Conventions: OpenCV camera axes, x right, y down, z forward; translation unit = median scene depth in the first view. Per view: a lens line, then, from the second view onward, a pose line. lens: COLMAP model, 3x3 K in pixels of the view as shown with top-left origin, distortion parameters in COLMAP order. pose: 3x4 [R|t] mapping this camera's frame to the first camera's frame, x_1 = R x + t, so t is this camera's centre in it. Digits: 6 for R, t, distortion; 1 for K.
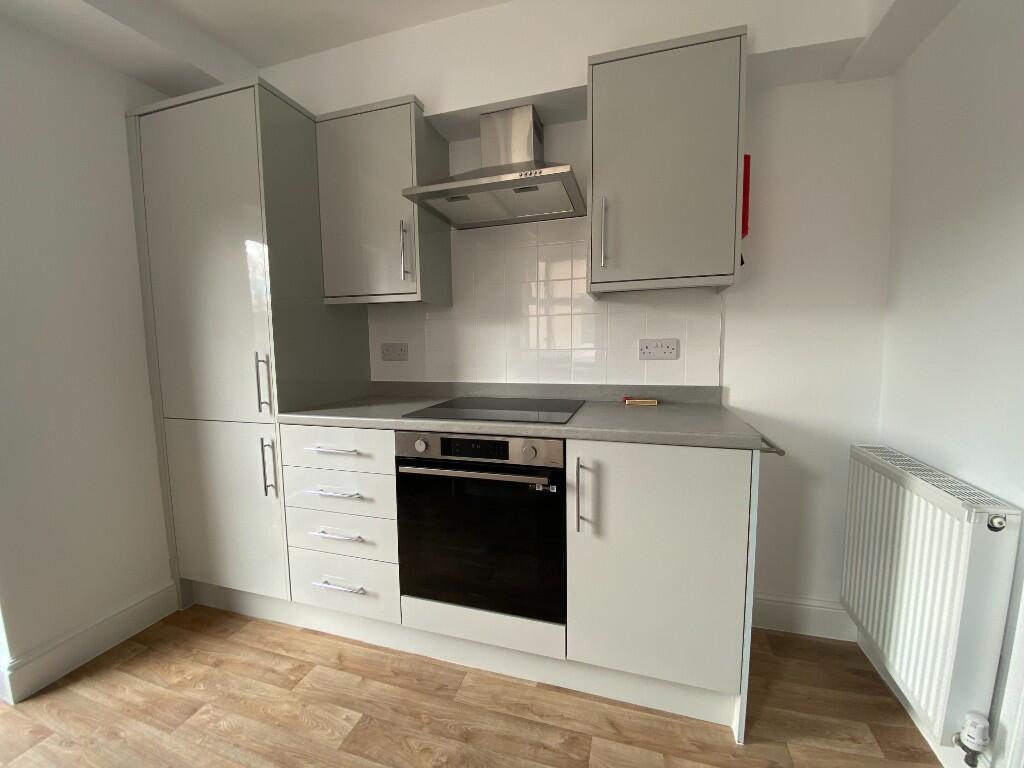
lens RADIAL K [[419.3, 0, 497.2], [0, 419.3, 381.2], [0, 0, 1]] dist [0.009461, -0.011902]
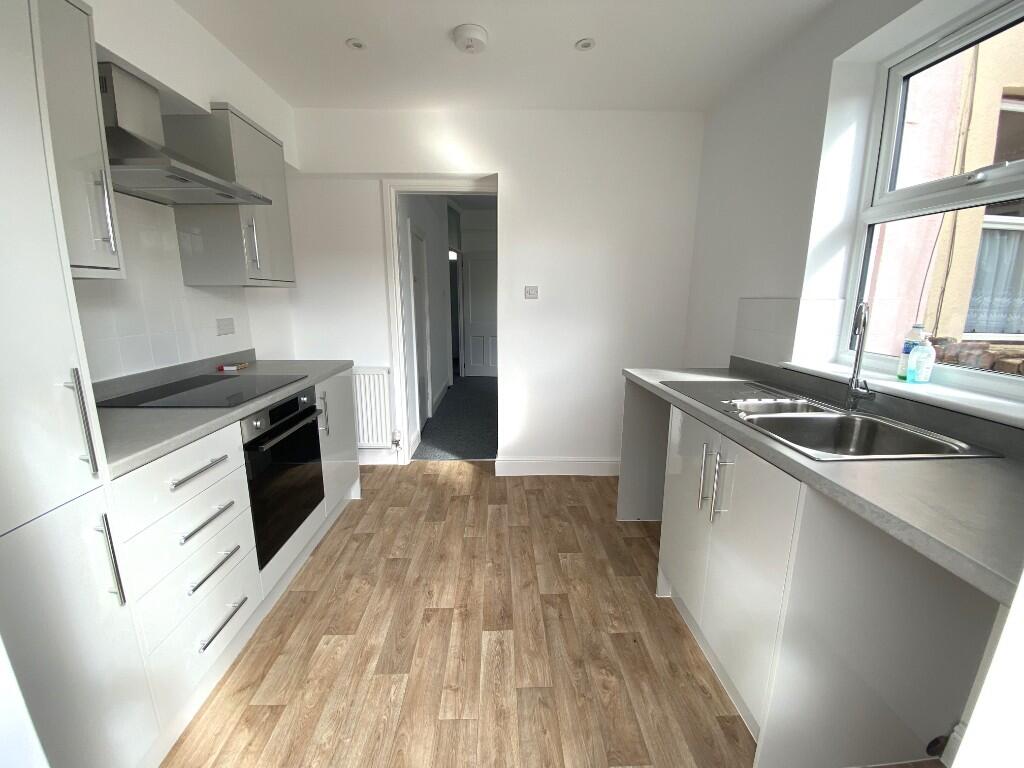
lens RADIAL K [[419.3, 0, 504.2], [0, 419.3, 378.6], [0, 0, 1]] dist [0.009461, -0.011902]
pose [[-0.321306, -0.157980, 0.933705, -1.419024], [0.094465, 0.975721, 0.197596, -0.111522], [-0.942252, 0.151691, -0.298581, 0.718316]]
